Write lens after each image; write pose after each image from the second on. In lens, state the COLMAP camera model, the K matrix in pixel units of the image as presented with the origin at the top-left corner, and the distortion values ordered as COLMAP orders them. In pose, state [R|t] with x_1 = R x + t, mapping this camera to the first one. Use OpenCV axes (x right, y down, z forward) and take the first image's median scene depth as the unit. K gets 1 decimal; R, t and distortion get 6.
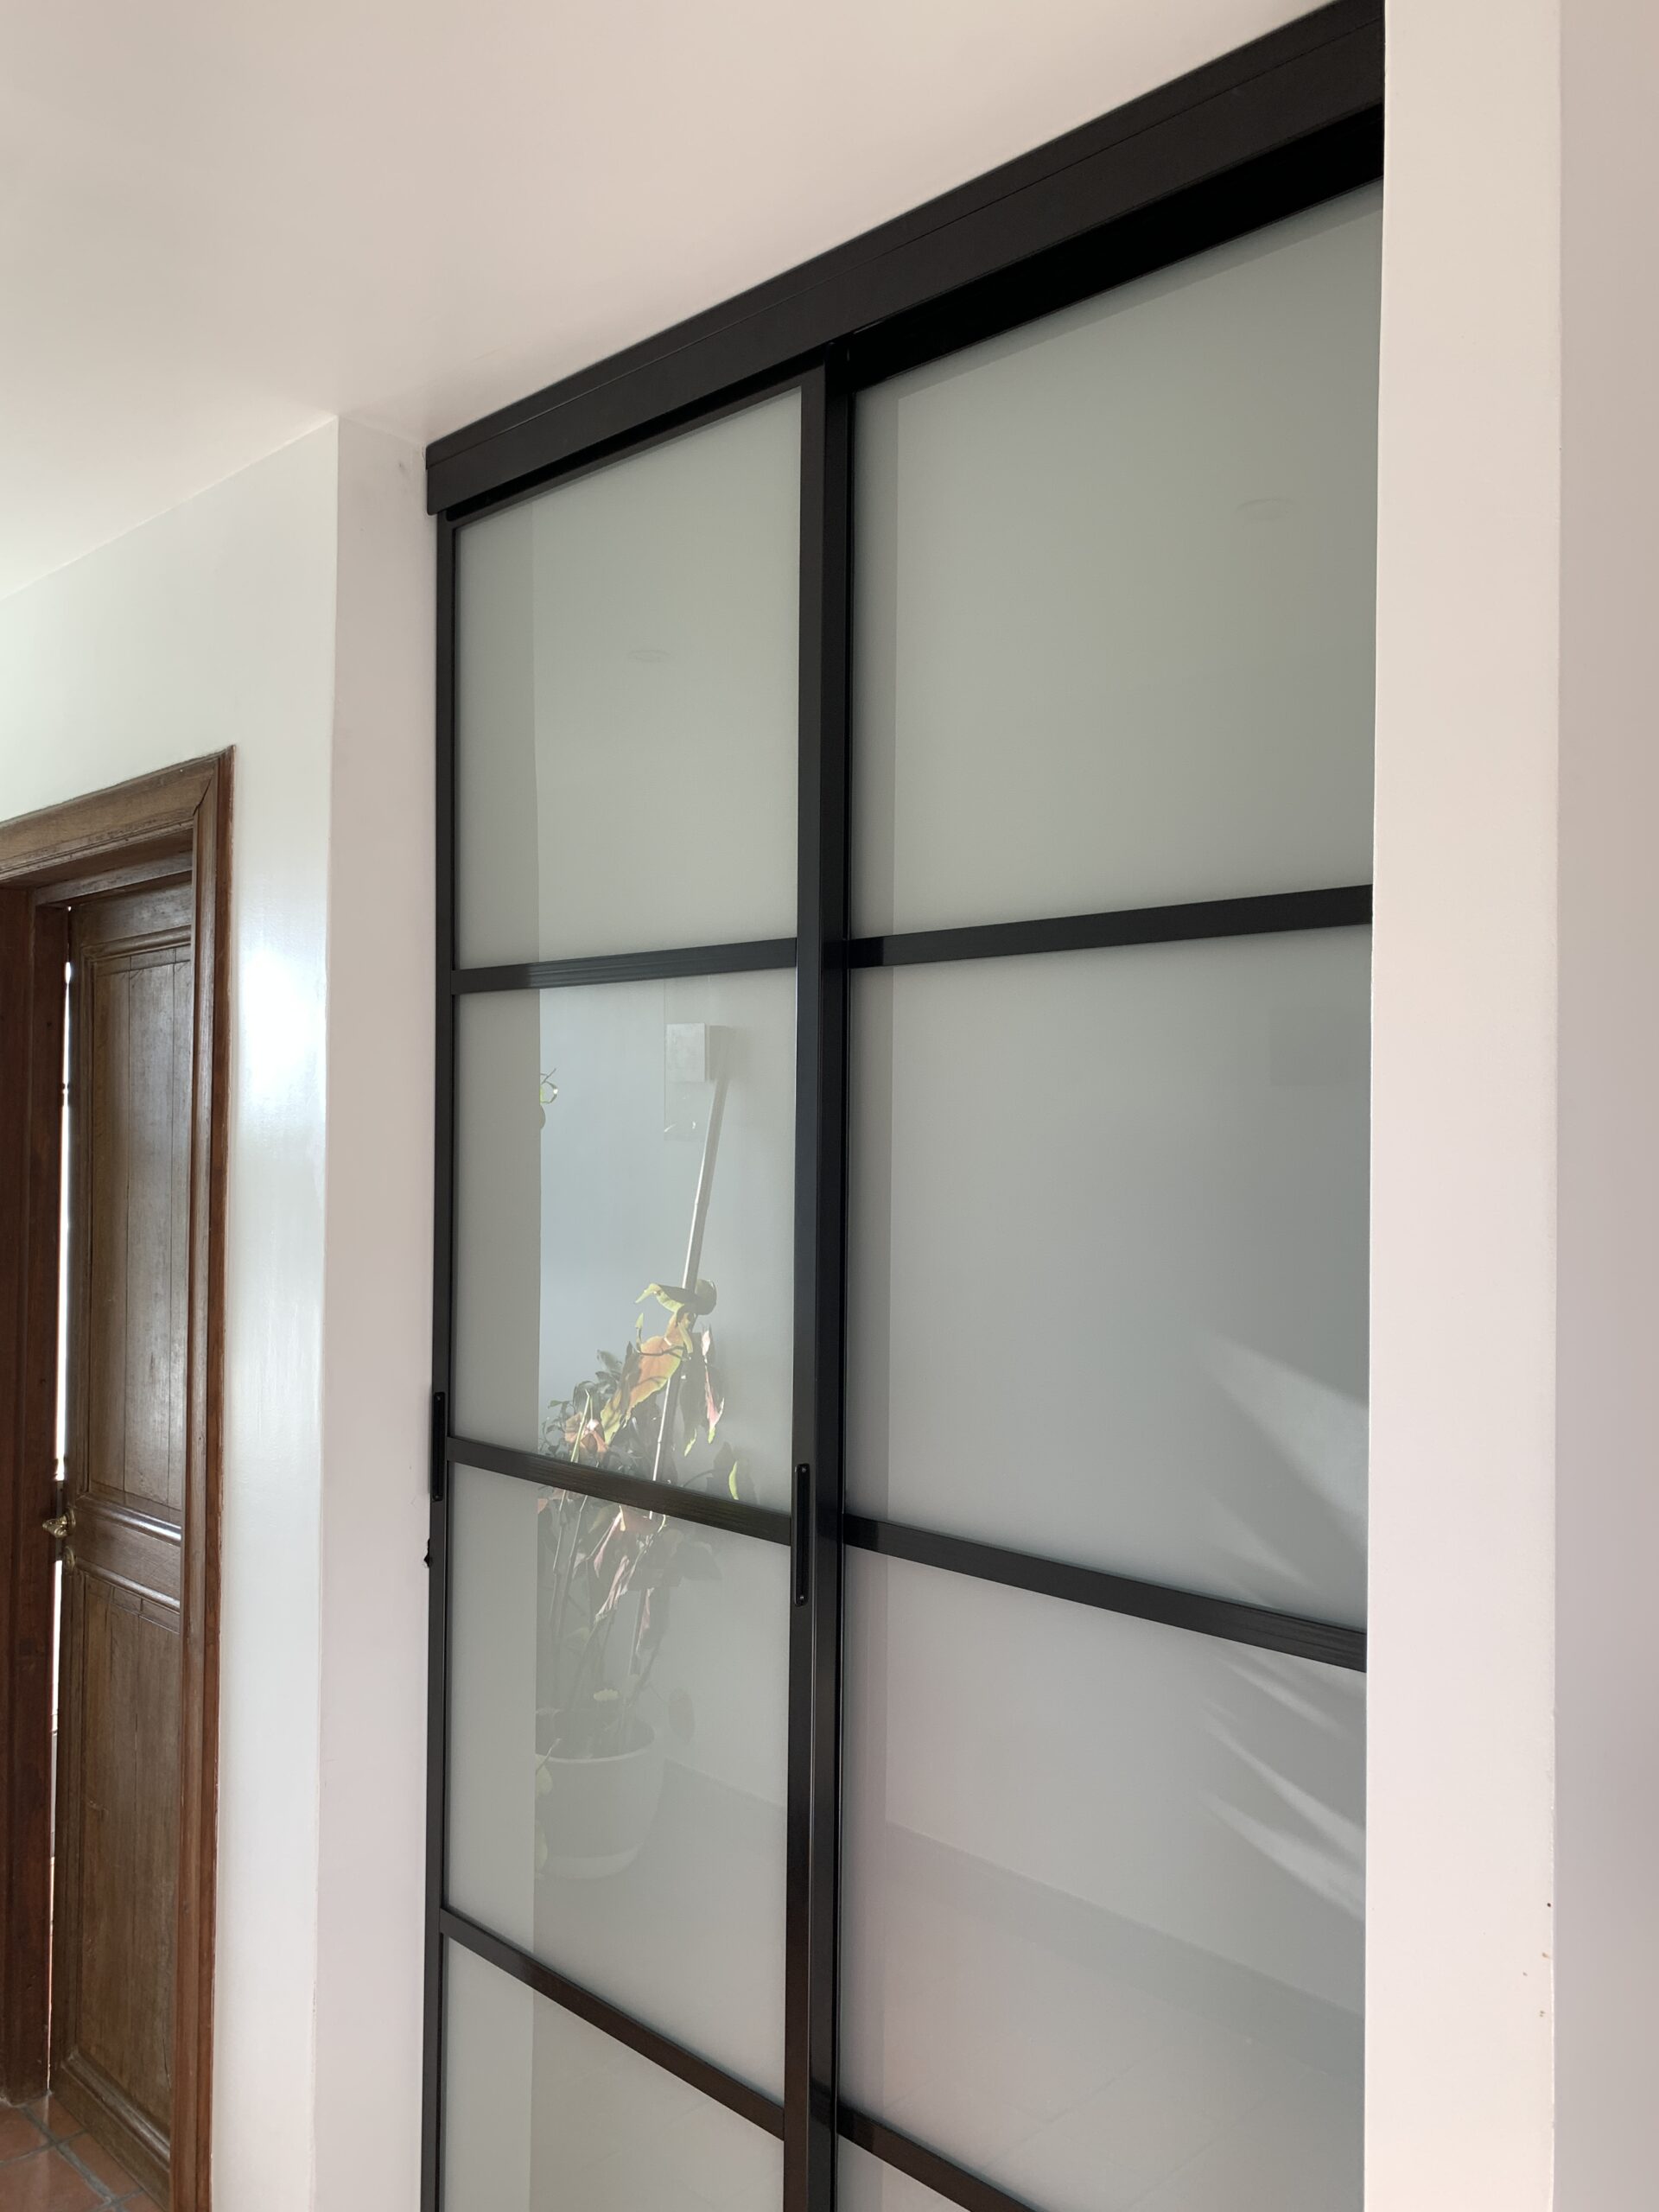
lens RADIAL K [[1666.9, 0, 829.5], [0, 1666.9, 1106.0], [0, 0, 1]] dist [0.006529, 0.001327]
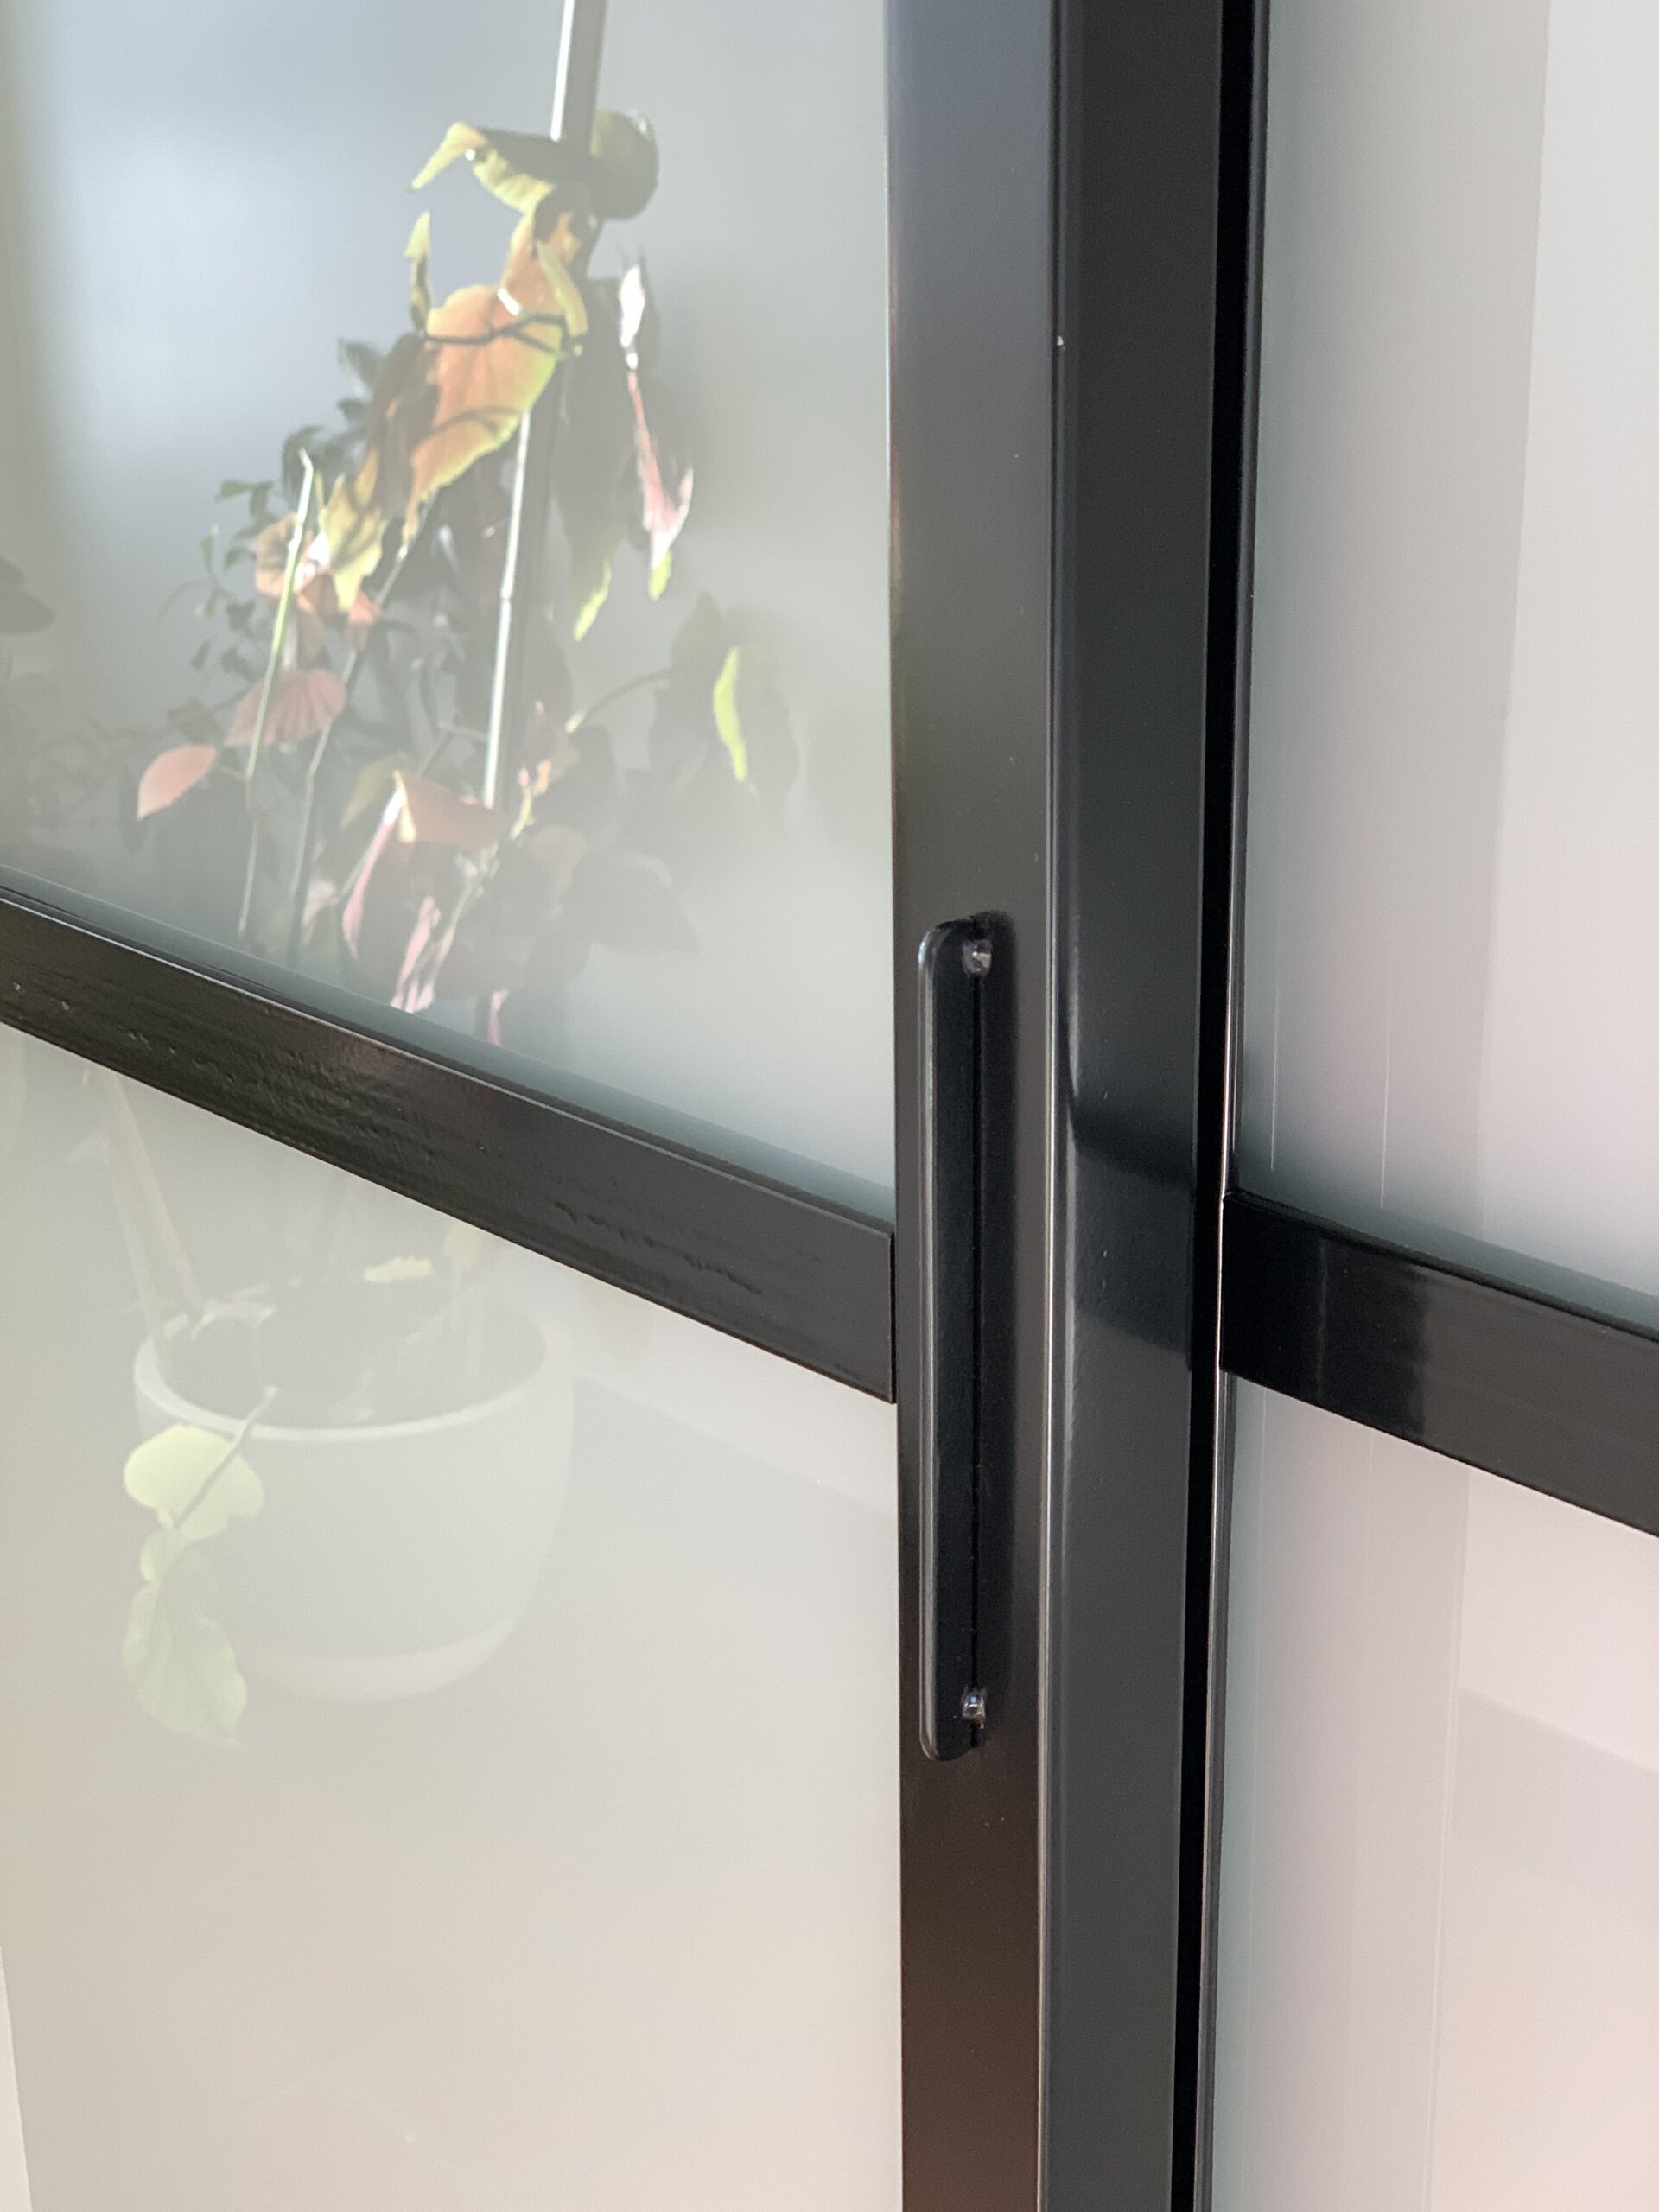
lens RADIAL K [[3356.7, 0, 829.5], [0, 3356.7, 1106.0], [0, 0, 1]] dist [-0.030735, -0.059095]
pose [[0.999161, -0.004903, -0.040669, -0.007549], [0.019143, 0.933616, 0.357764, 0.052719], [0.036215, -0.358242, 0.932926, 0.319036]]
